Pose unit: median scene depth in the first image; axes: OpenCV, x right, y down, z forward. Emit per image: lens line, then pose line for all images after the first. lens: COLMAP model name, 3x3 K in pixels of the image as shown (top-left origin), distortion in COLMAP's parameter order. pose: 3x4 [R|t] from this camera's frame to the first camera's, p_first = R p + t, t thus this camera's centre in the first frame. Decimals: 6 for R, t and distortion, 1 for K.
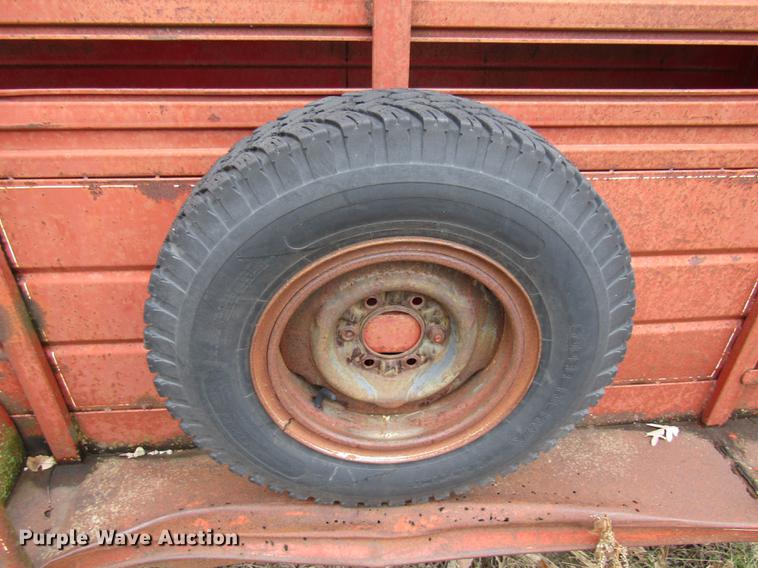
lens RADIAL K [[537.1, 0, 379.0], [0, 537.1, 284.0], [0, 0, 1]] dist [-0.011022, 0.002661]
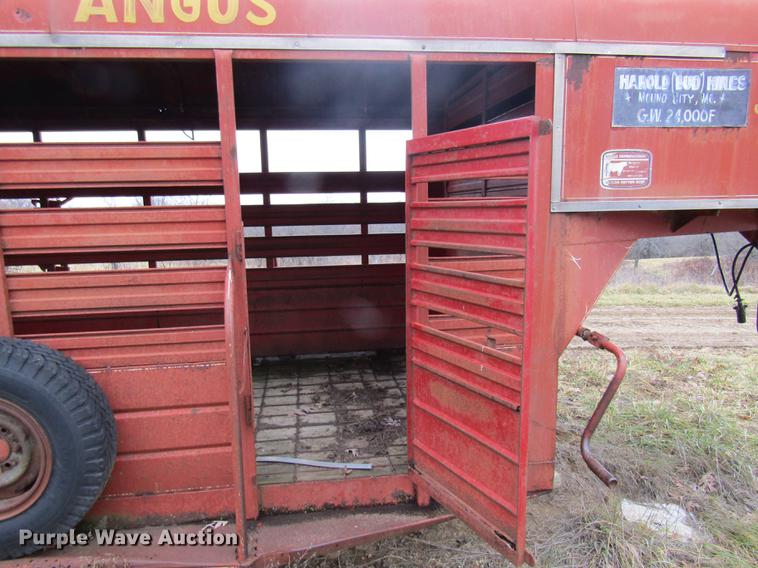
lens RADIAL K [[537.1, 0, 379.0], [0, 537.1, 284.0], [0, 0, 1]] dist [-0.011022, 0.002661]
pose [[0.997705, -0.046423, 0.049294, 1.342447], [0.062385, 0.913254, -0.402586, 0.406297], [-0.026329, 0.404737, 0.914054, -1.095502]]
